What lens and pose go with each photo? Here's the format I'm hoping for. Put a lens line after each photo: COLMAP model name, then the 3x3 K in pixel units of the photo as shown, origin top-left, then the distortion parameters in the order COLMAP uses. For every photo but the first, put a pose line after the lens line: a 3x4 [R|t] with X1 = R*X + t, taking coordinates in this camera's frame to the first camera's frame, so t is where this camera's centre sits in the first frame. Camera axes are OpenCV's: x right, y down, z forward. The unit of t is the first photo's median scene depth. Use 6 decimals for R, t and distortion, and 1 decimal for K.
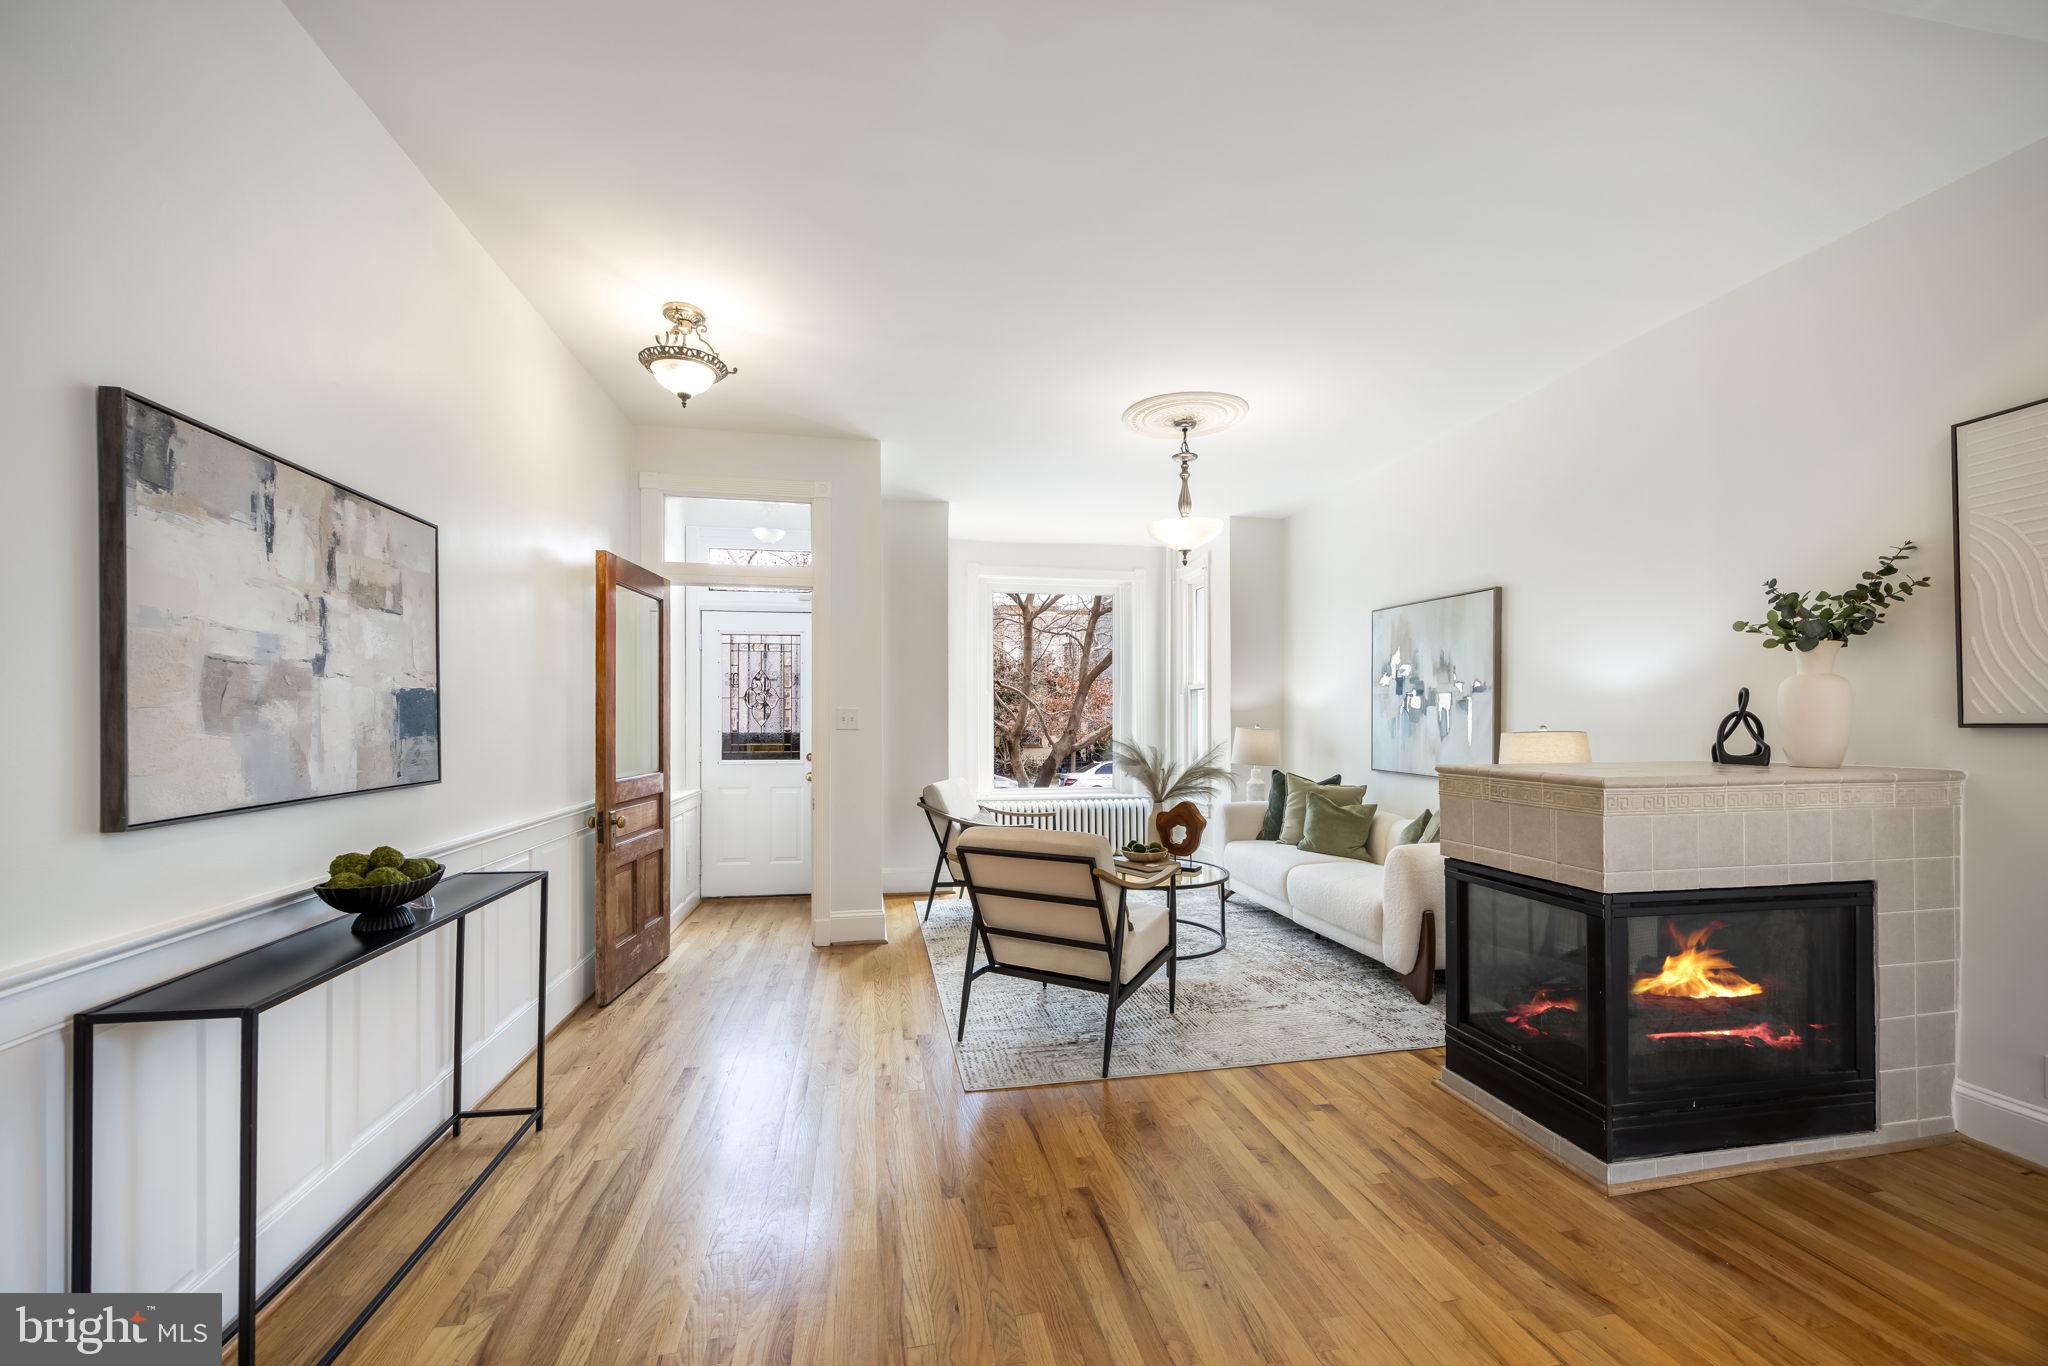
lens RADIAL K [[814.5, 0, 992.2], [0, 814.5, 724.2], [0, 0, 1]] dist [0.003951, 0.000899]
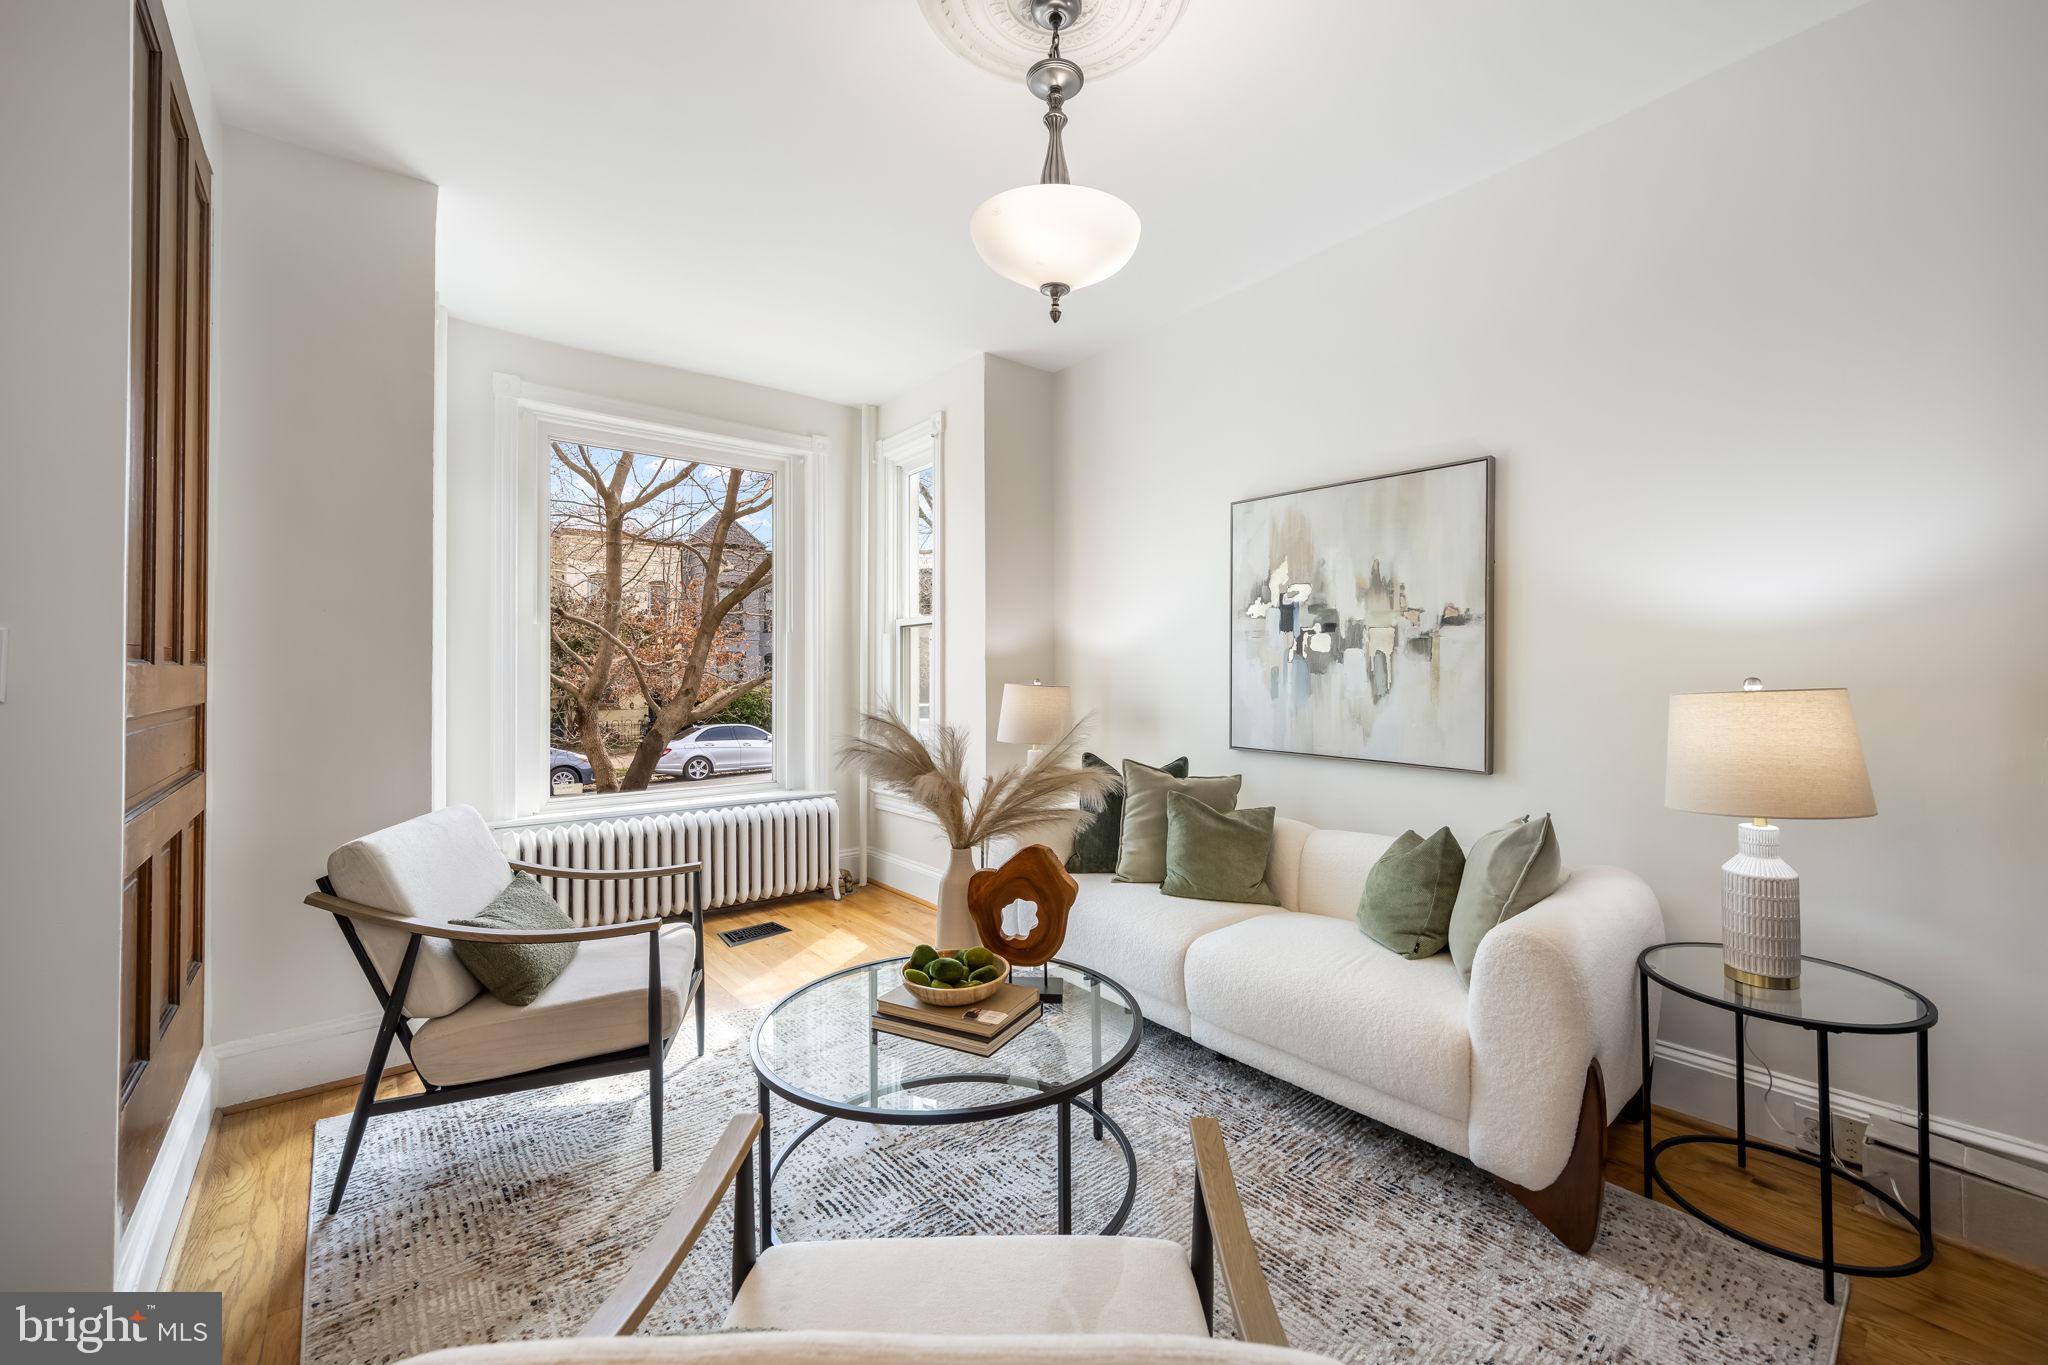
lens RADIAL K [[814.5, 0, 1042.4], [0, 814.5, 663.5], [0, 0, 1]] dist [0.003951, 0.000899]
pose [[0.855534, 0.003933, 0.517732, 0.001551], [0.005280, 0.999853, -0.016322, -0.001349], [-0.517720, 0.016697, 0.855387, 0.624941]]
